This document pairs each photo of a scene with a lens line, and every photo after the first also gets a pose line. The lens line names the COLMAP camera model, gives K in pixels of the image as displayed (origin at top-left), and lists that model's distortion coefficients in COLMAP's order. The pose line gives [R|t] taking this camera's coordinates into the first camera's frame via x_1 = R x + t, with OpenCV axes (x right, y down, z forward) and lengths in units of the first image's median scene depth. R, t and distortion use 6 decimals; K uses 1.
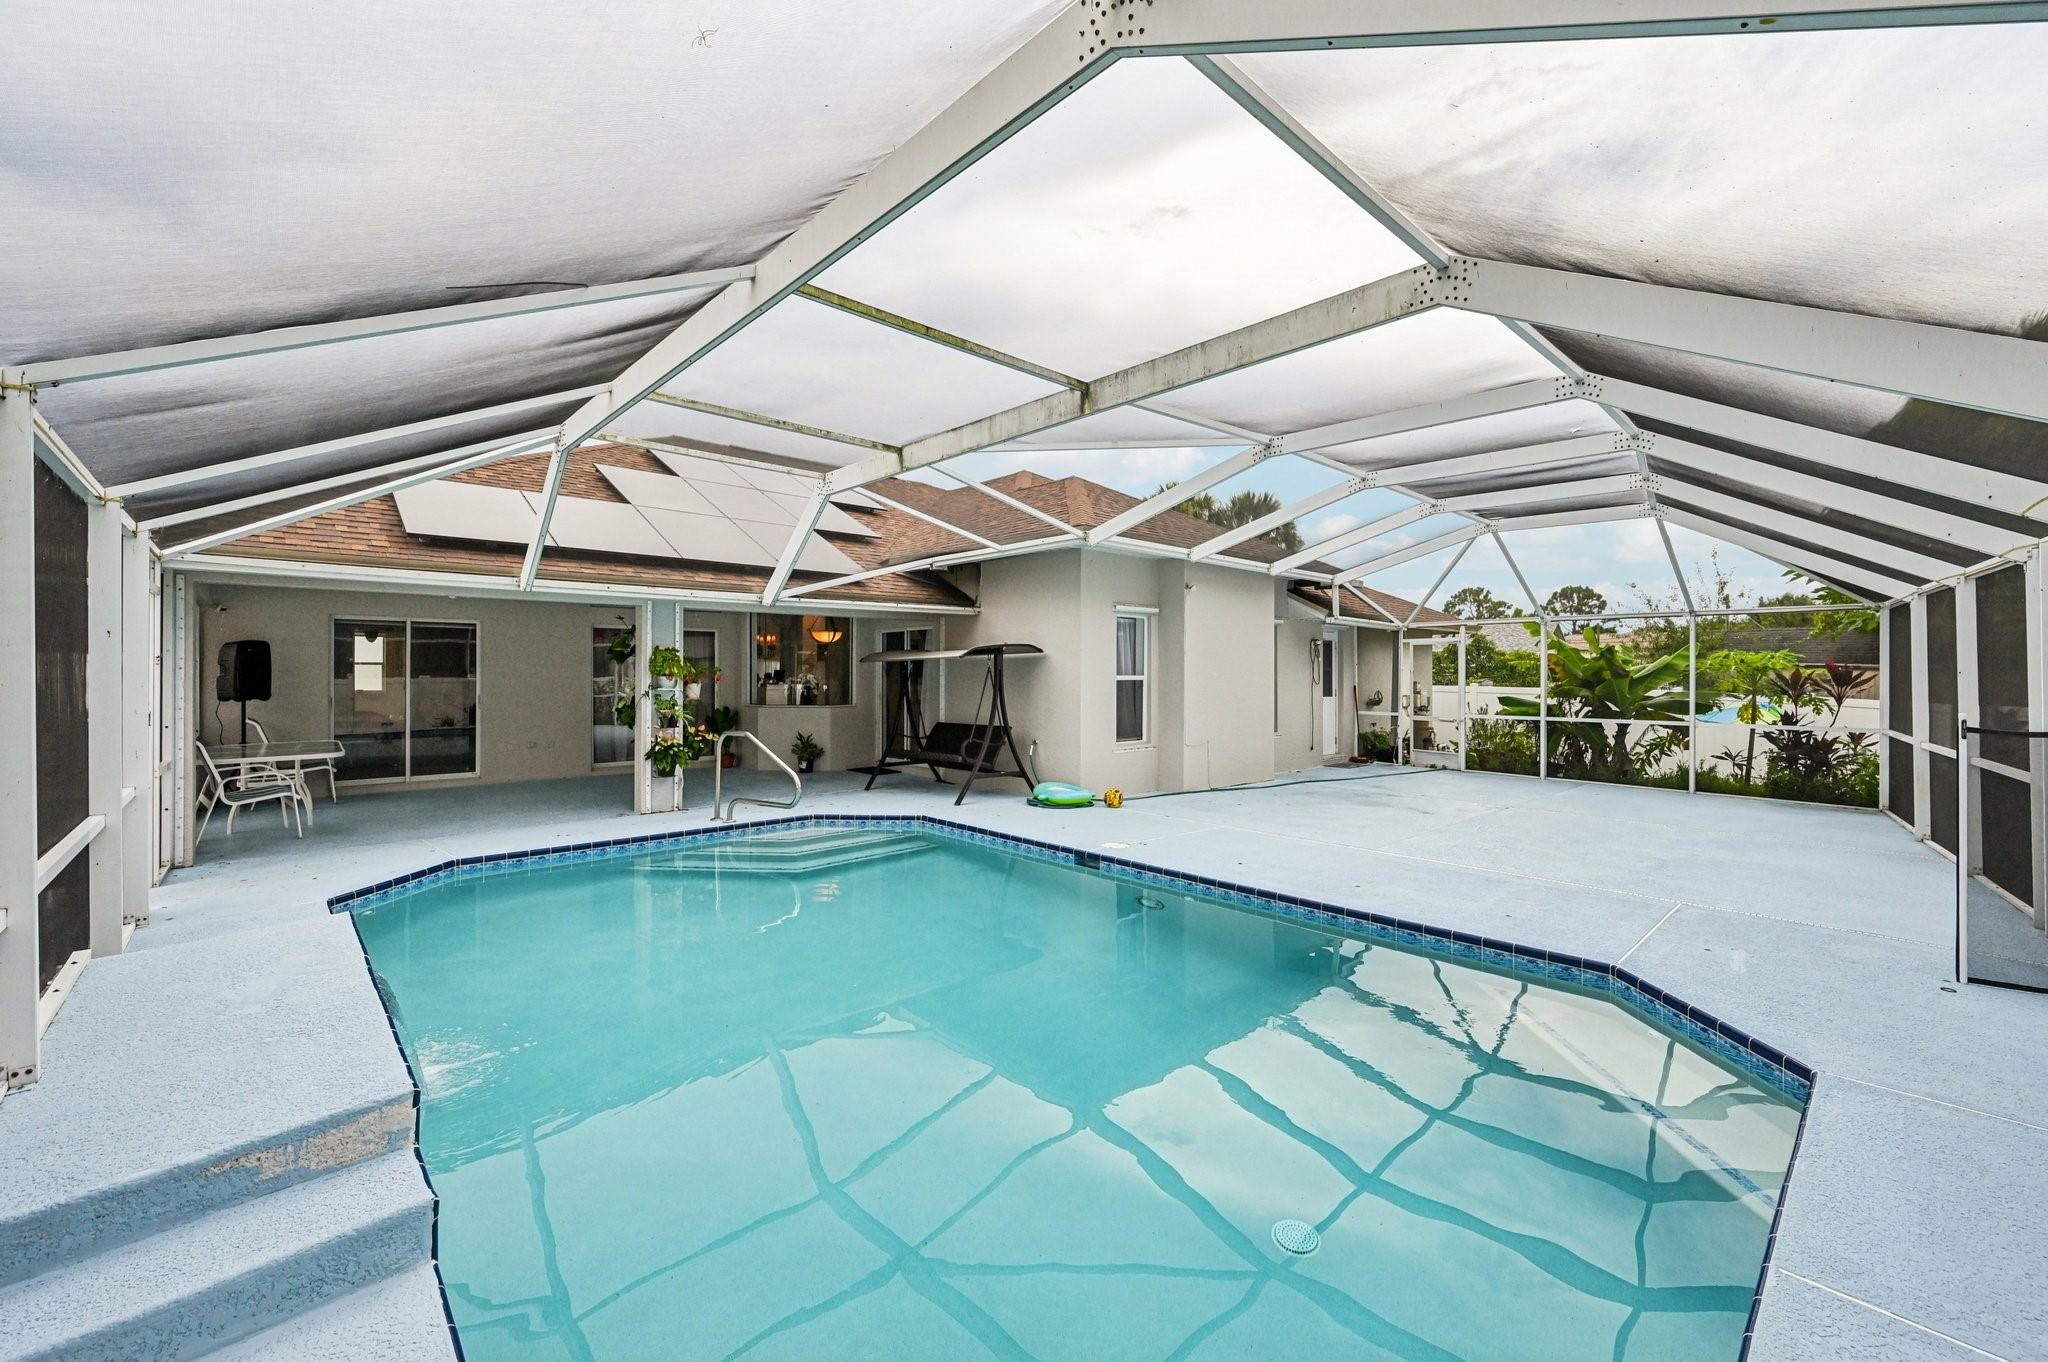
lens RADIAL K [[827.9, 0, 1019.1], [0, 827.9, 655.2], [0, 0, 1]] dist [-0.000374, 0.000196]
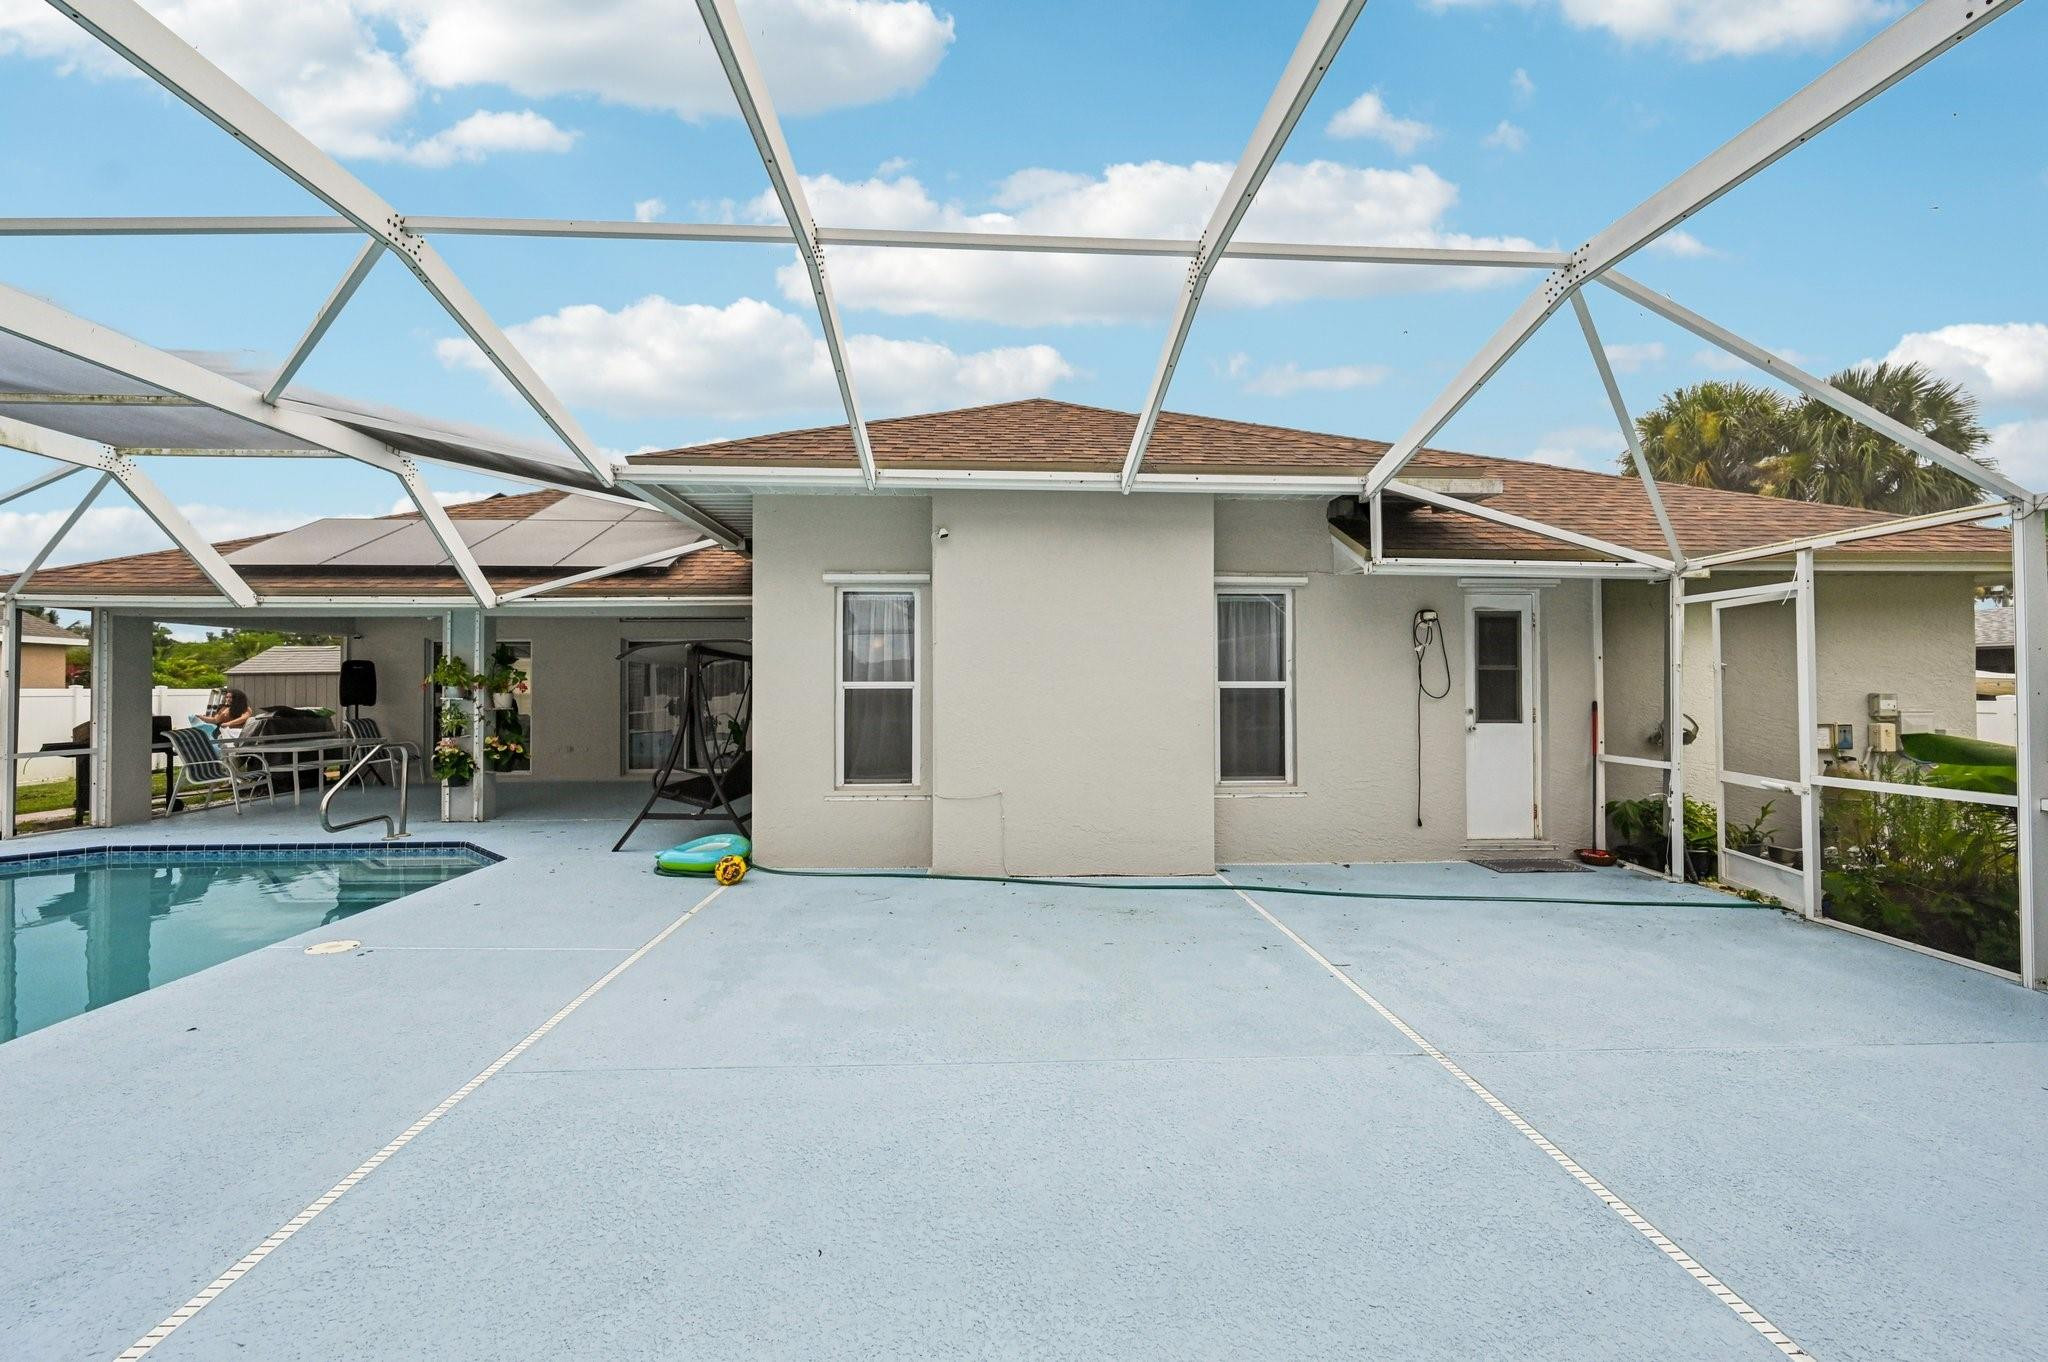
lens RADIAL K [[827.9, 0, 1019.1], [0, 827.9, 655.2], [0, 0, 1]] dist [-0.000374, 0.000196]
pose [[0.766611, -0.024361, -0.641650, 0.615336], [0.019912, 0.999701, -0.014164, 0.014581], [0.641803, -0.001918, 0.766867, 0.559686]]
